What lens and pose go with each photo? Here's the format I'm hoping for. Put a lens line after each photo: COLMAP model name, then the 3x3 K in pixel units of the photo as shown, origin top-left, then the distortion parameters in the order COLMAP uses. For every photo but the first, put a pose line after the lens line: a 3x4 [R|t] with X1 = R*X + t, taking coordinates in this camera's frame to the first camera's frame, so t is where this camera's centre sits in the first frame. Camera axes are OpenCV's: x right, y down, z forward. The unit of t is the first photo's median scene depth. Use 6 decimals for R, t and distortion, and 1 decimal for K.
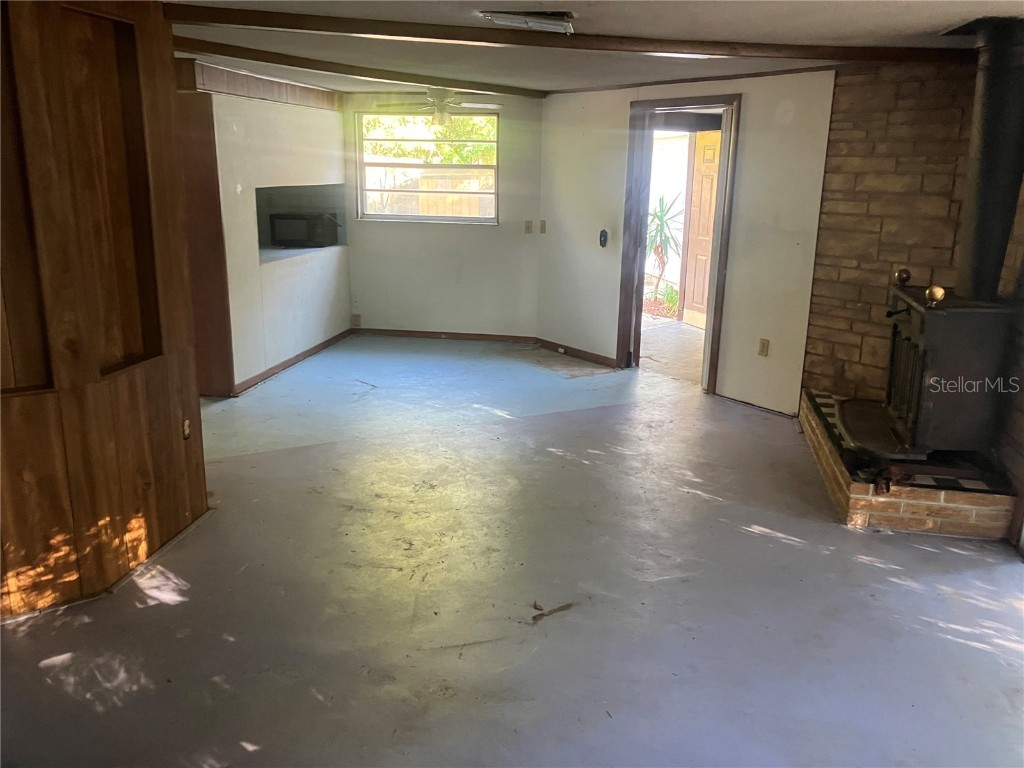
lens RADIAL K [[868.4, 0, 508.5], [0, 868.4, 396.5], [0, 0, 1]] dist [0.089069, -0.097195]
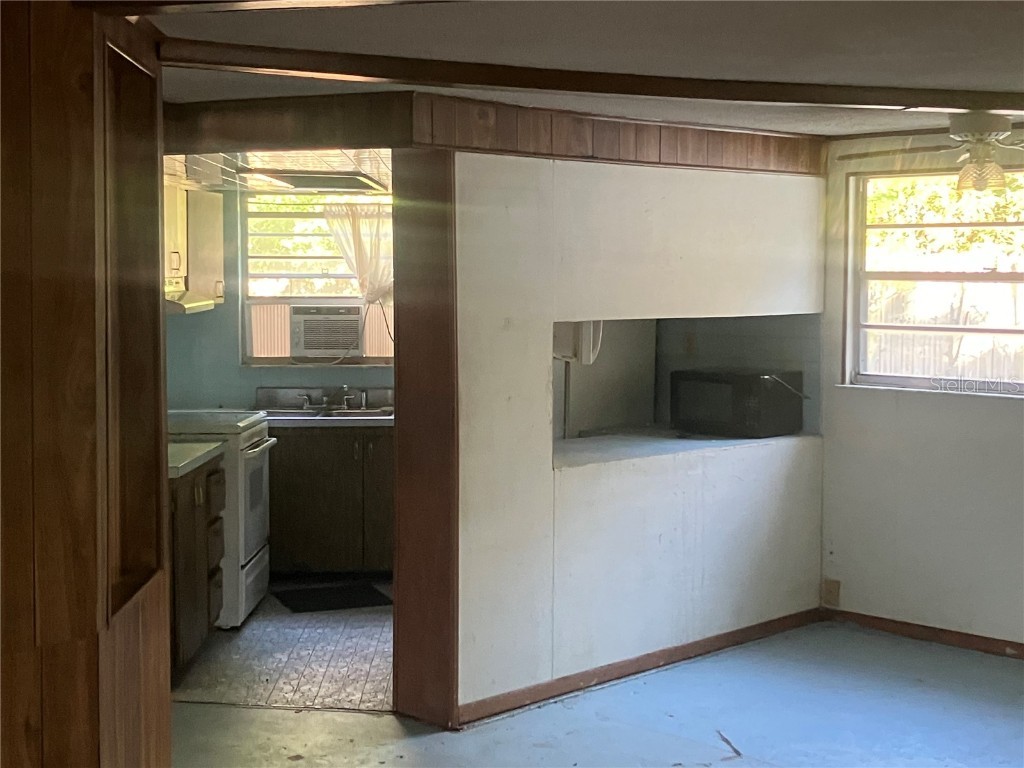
lens RADIAL K [[1506.8, 0, 512.0], [0, 1506.8, 384.0], [0, 0, 1]] dist [-0.000027, -0.005821]
pose [[0.819716, 0.035551, -0.571666, 0.157871], [-0.143066, 0.979144, -0.144251, -0.058955], [0.554615, 0.200031, 0.807707, 0.232705]]
